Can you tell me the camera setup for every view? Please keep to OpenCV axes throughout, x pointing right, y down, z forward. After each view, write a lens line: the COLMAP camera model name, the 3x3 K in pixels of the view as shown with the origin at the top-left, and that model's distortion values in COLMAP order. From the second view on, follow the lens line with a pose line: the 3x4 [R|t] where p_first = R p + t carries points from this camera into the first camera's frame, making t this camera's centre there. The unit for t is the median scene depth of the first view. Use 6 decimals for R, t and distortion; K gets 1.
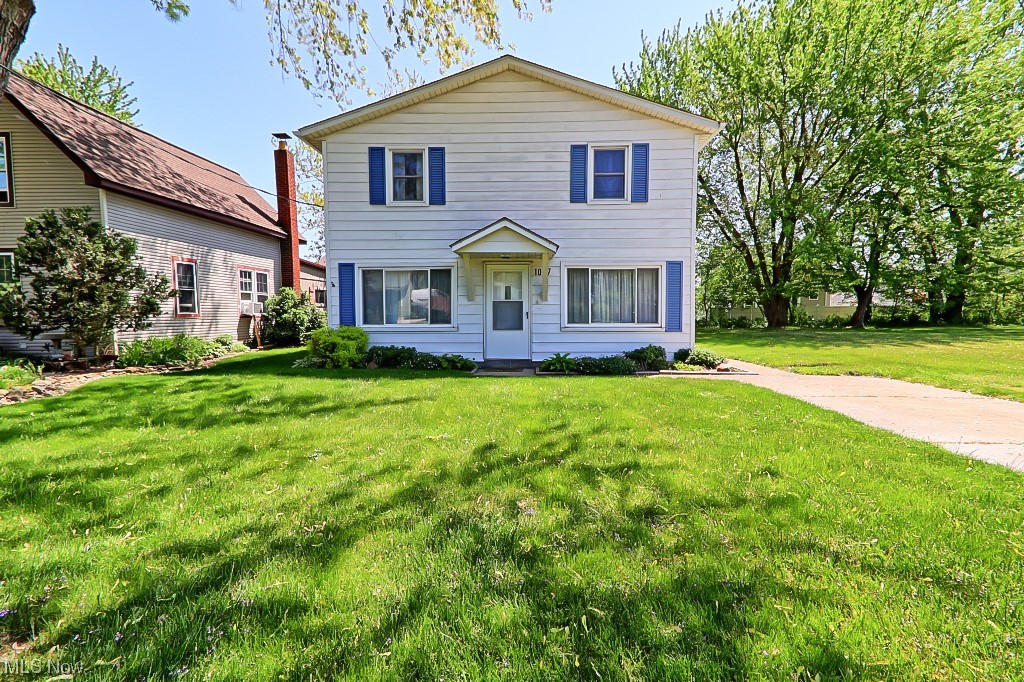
lens RADIAL K [[481.2, 0, 510.4], [0, 481.2, 334.1], [0, 0, 1]] dist [0.044821, -0.000108]
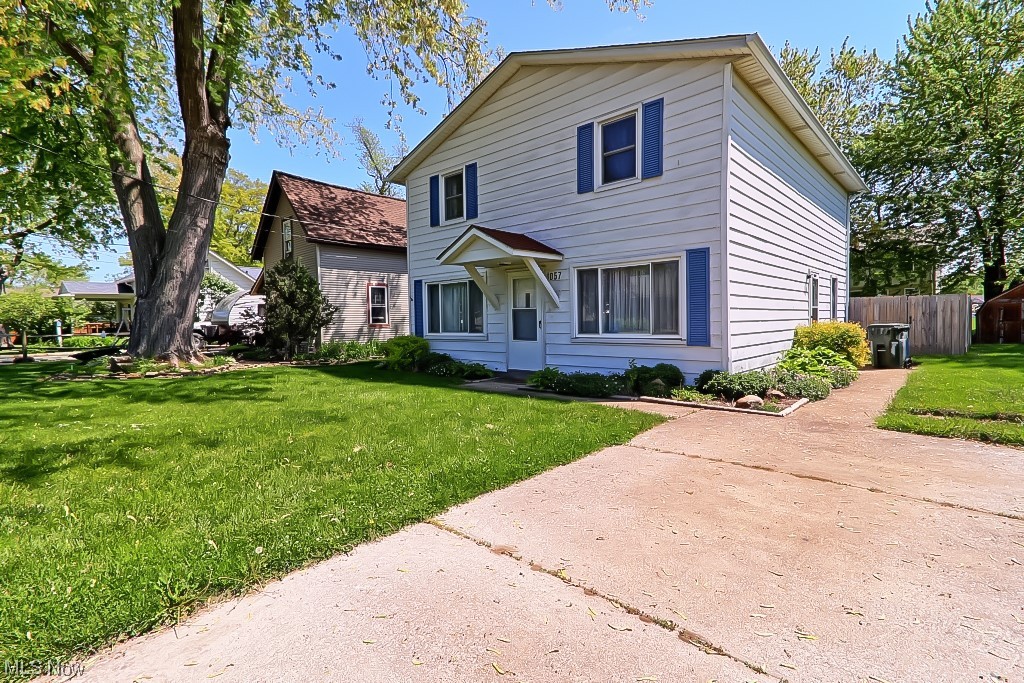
lens RADIAL K [[479.8, 0, 513.7], [0, 479.8, 337.2], [0, 0, 1]] dist [0.018877, 0.039906]
pose [[0.765738, 0.011290, -0.643053, 0.585708], [-0.011520, 0.999926, 0.003838, -0.017579], [0.643049, 0.004469, 0.765812, 0.264271]]
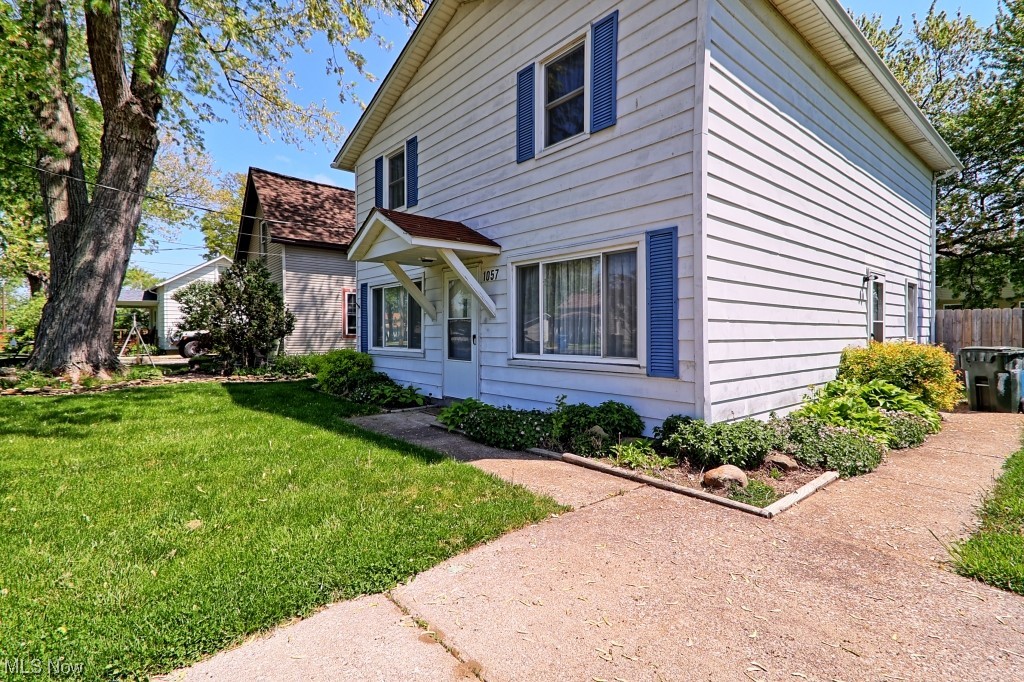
lens RADIAL K [[481.2, 0, 510.4], [0, 481.2, 334.1], [0, 0, 1]] dist [0.044821, -0.000108]
pose [[0.681596, 0.003238, -0.731721, 0.579426], [-0.030303, 0.999257, -0.023806, -0.031350], [0.731101, 0.038399, 0.681188, 0.559984]]
